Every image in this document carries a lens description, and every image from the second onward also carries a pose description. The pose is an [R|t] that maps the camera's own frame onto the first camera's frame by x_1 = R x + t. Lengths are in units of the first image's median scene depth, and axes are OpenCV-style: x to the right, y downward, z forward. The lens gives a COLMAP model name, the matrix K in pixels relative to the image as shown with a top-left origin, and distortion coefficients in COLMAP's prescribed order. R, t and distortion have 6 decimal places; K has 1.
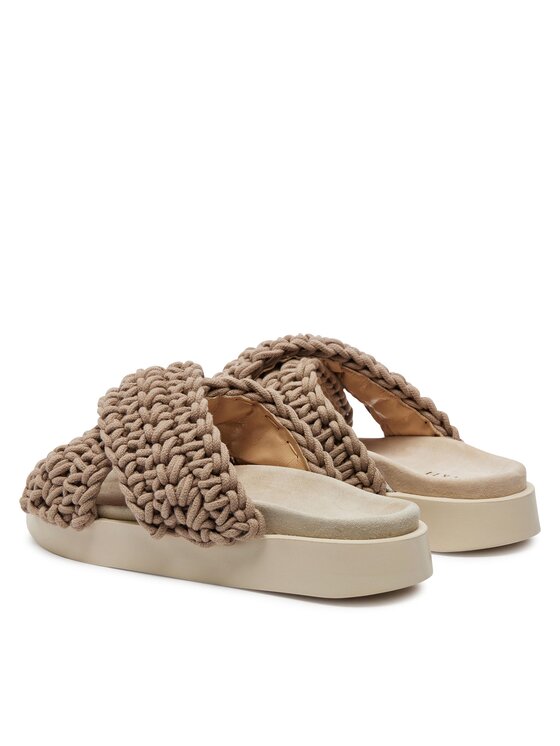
lens RADIAL K [[2189.9, 0, 280.0], [0, 2189.9, 373.0], [0, 0, 1]] dist [0.007593, 0.062869]
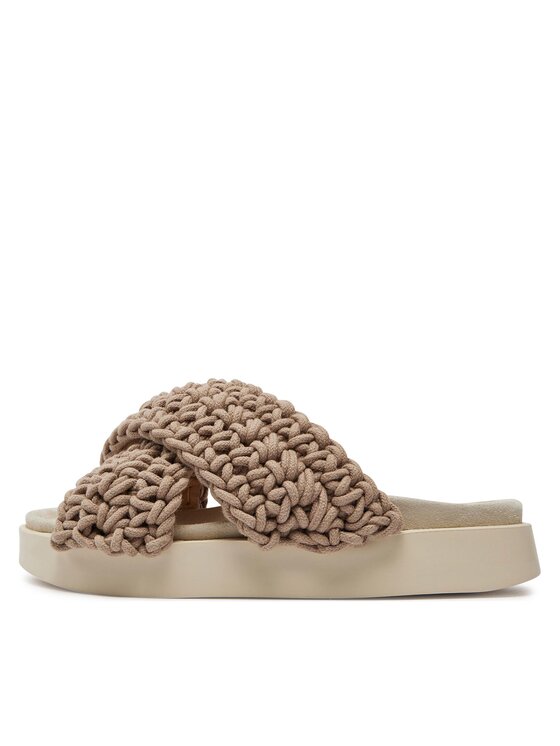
lens RADIAL K [[1046.3, 0, 280.0], [0, 1046.3, 373.0], [0, 0, 1]] dist [-0.004237, -0.007086]
pose [[0.860217, 0.040920, 0.508283, -0.262040], [0.098711, 0.964558, -0.244712, 0.109508], [-0.500282, 0.260679, 0.825690, 0.646908]]
